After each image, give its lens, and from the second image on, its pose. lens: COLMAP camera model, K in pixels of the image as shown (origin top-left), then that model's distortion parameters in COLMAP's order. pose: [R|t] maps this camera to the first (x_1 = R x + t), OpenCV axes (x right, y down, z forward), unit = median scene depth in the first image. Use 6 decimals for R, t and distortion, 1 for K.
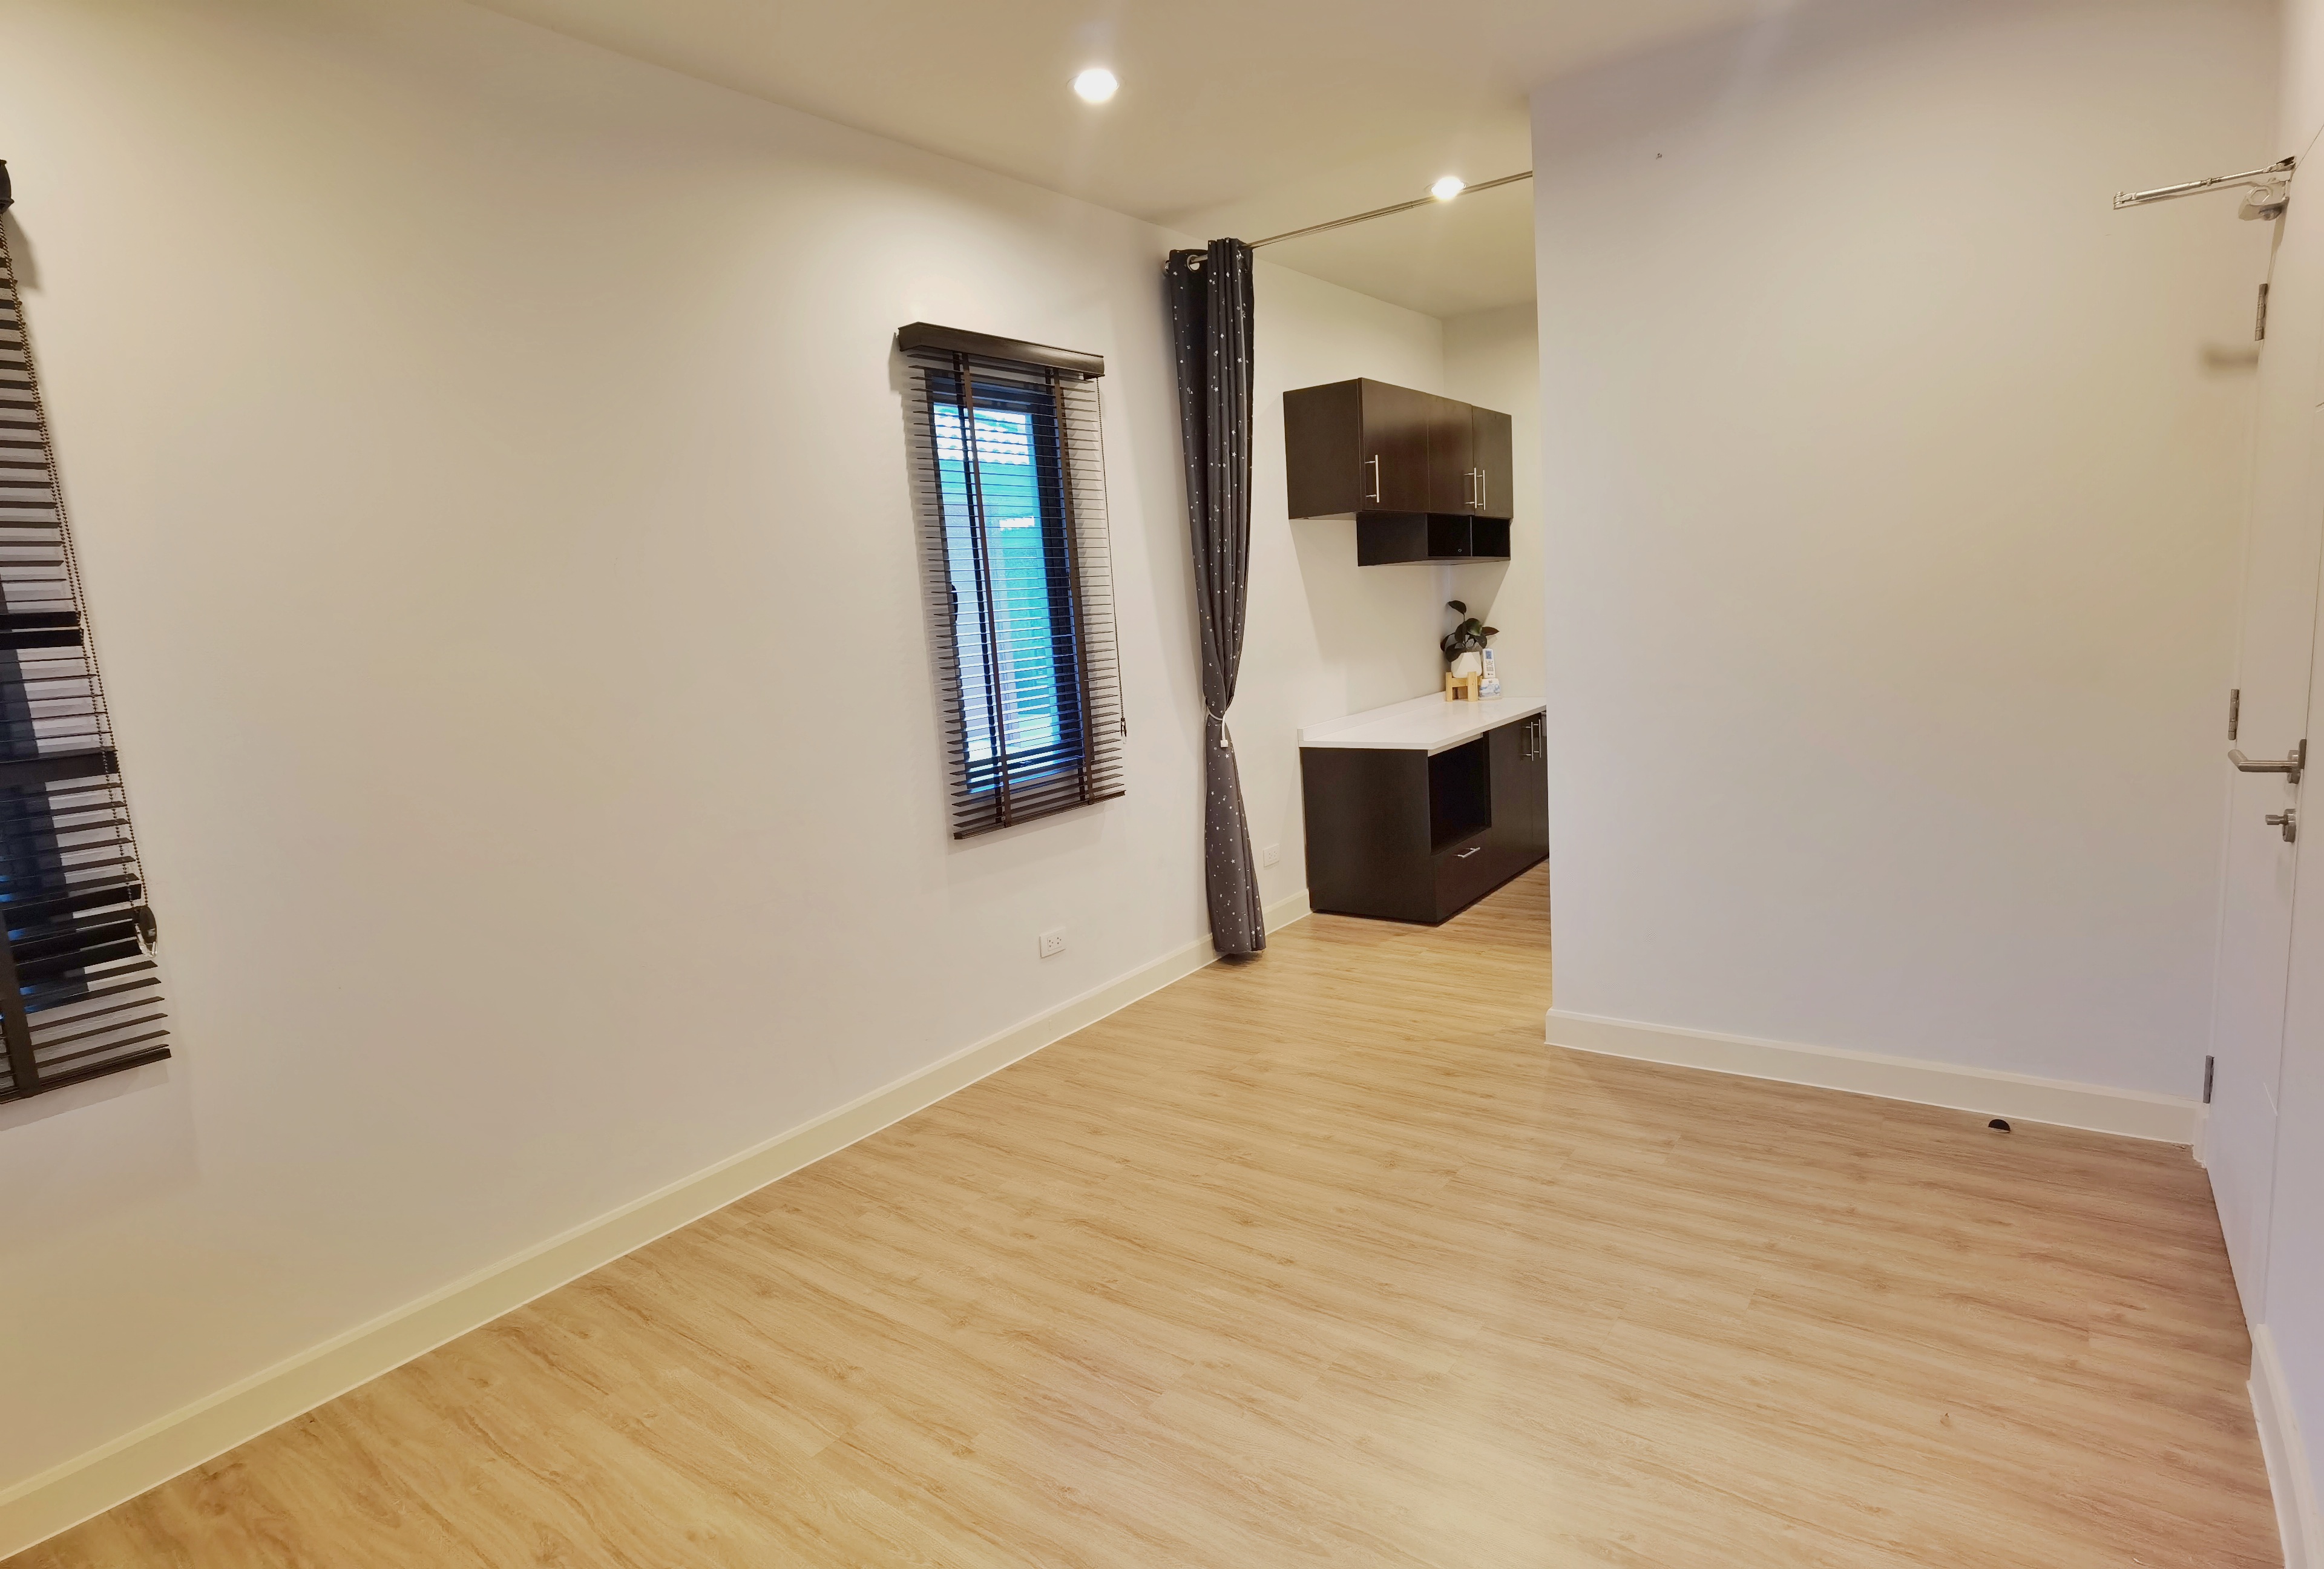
lens RADIAL K [[1222.6, 0, 1159.0], [0, 1222.6, 784.2], [0, 0, 1]] dist [-0.010778, -0.008660]
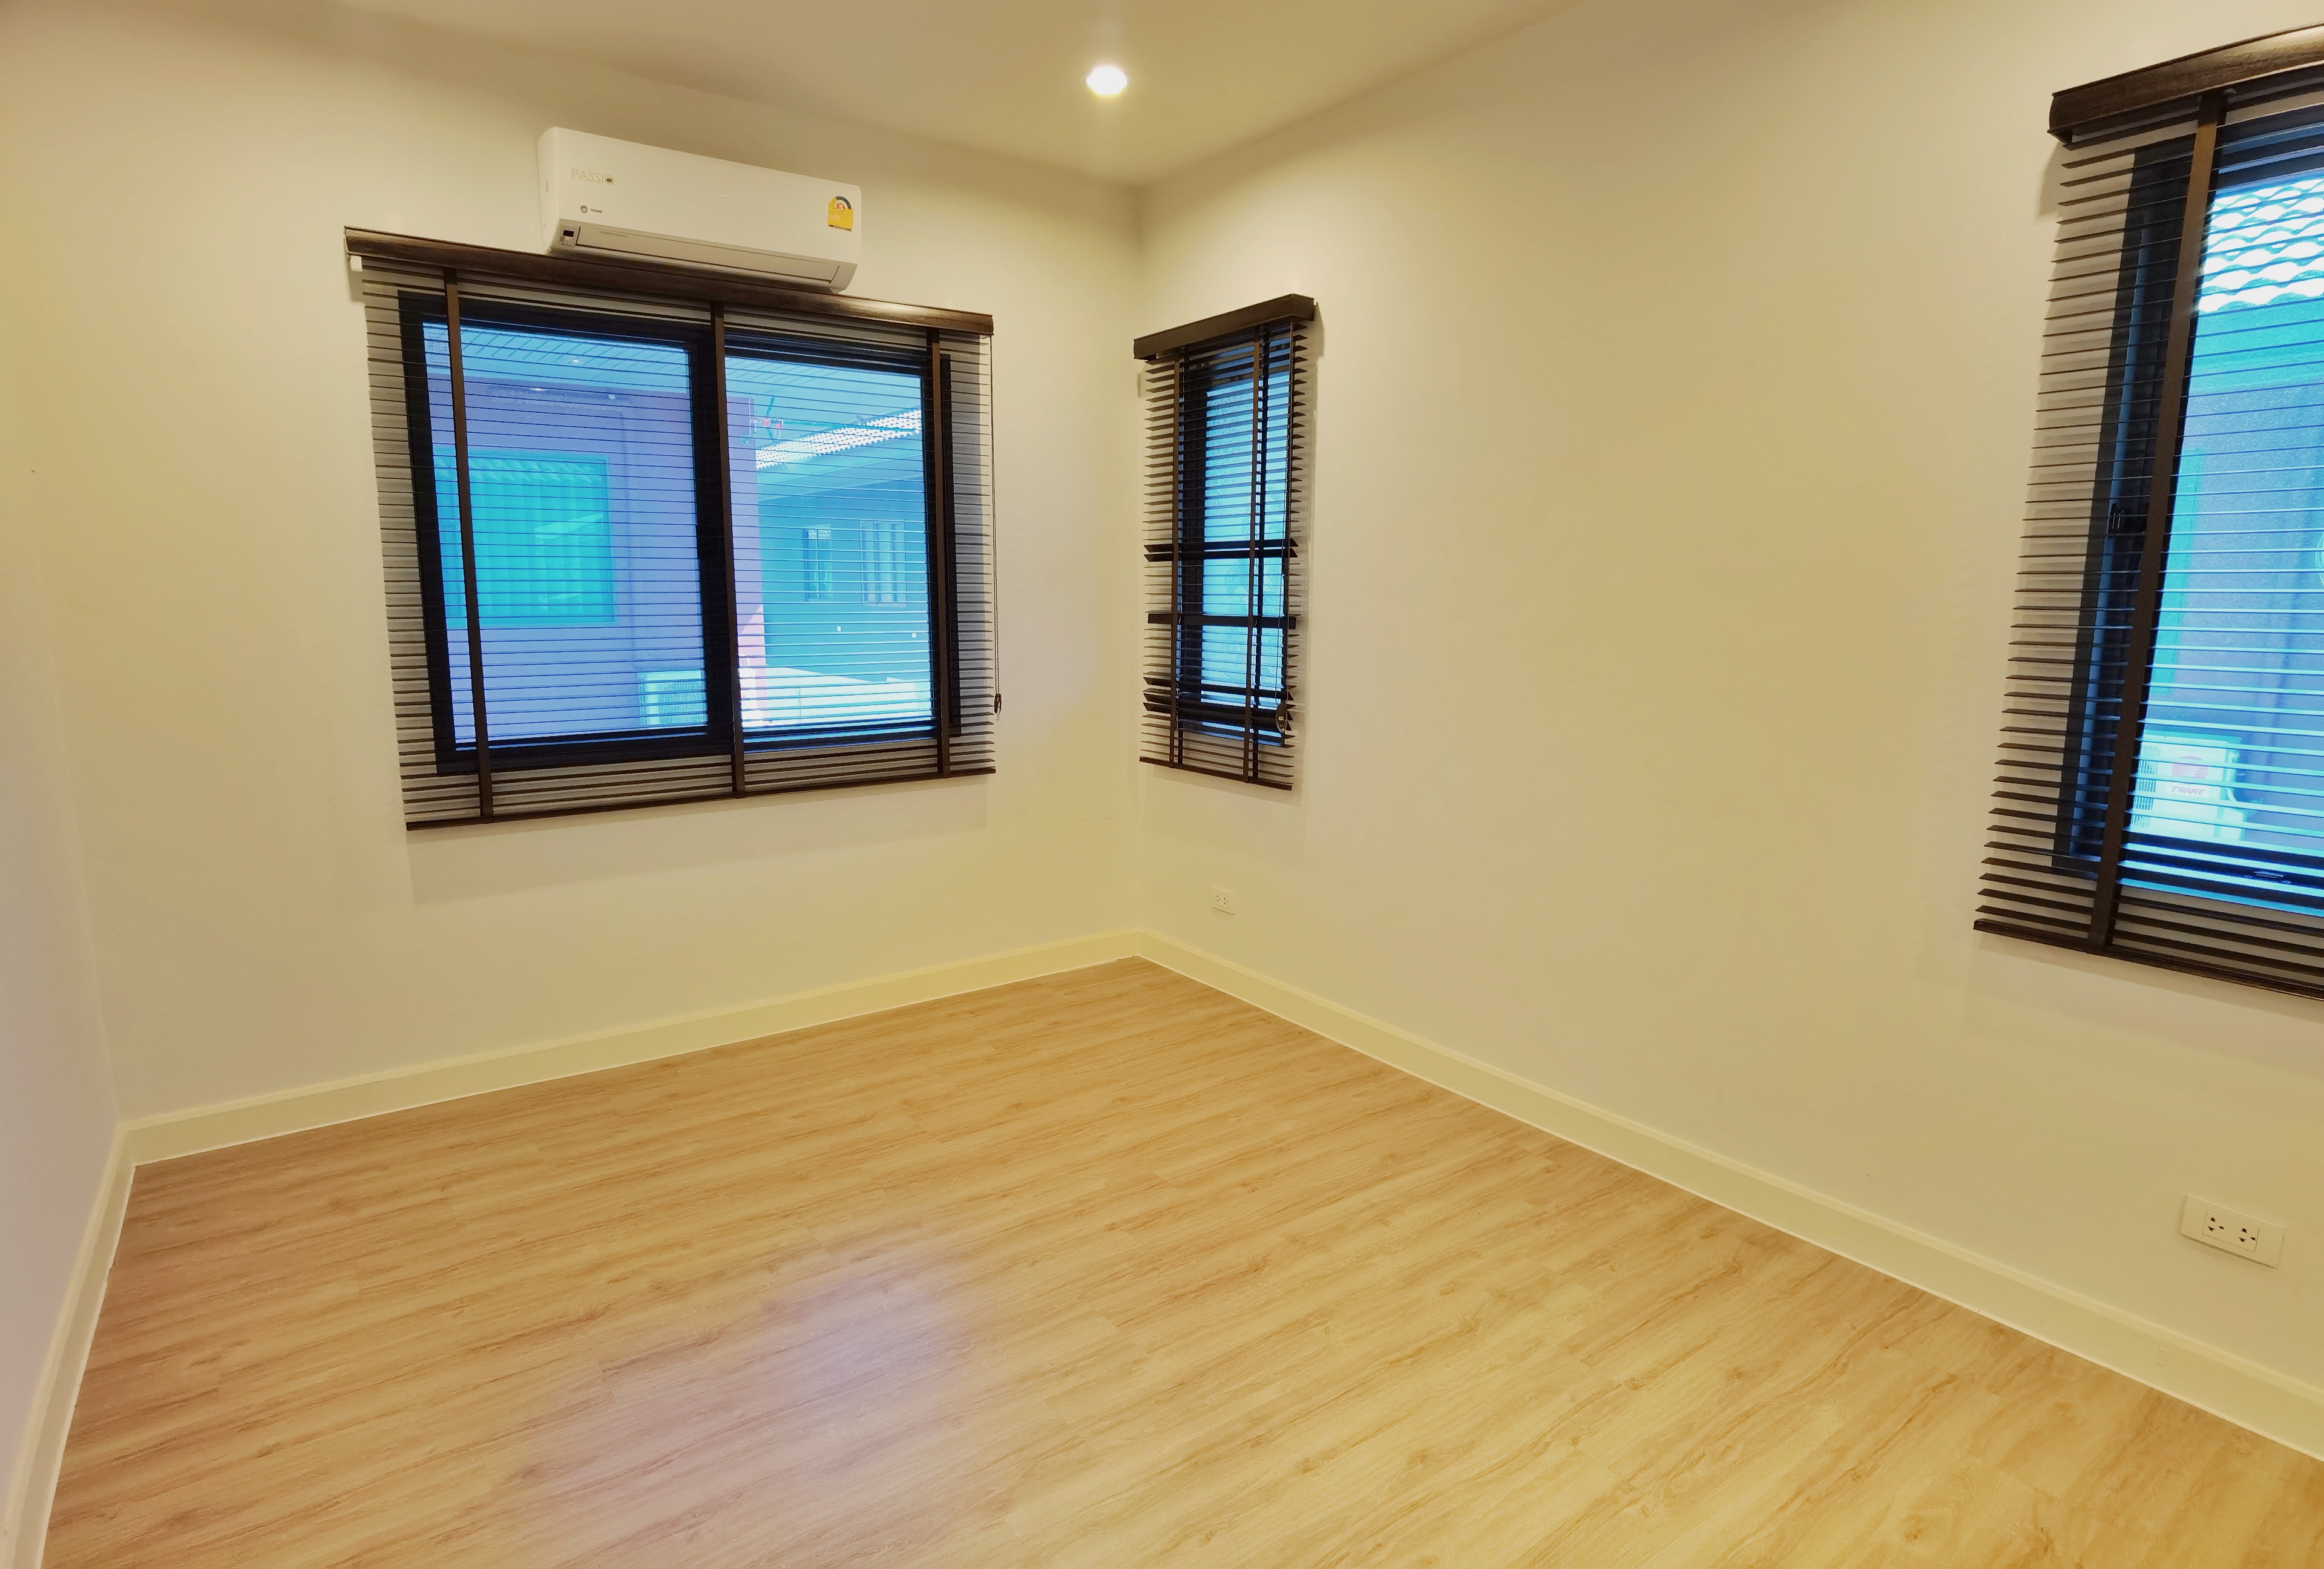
lens RADIAL K [[1222.6, 0, 1167.3], [0, 1222.6, 778.0], [0, 0, 1]] dist [-0.010778, -0.008660]
pose [[-0.279765, 0.219722, -0.934588, 0.752296], [-0.136314, 0.954506, 0.265210, -0.201773], [0.950342, 0.201594, -0.237086, 1.041124]]
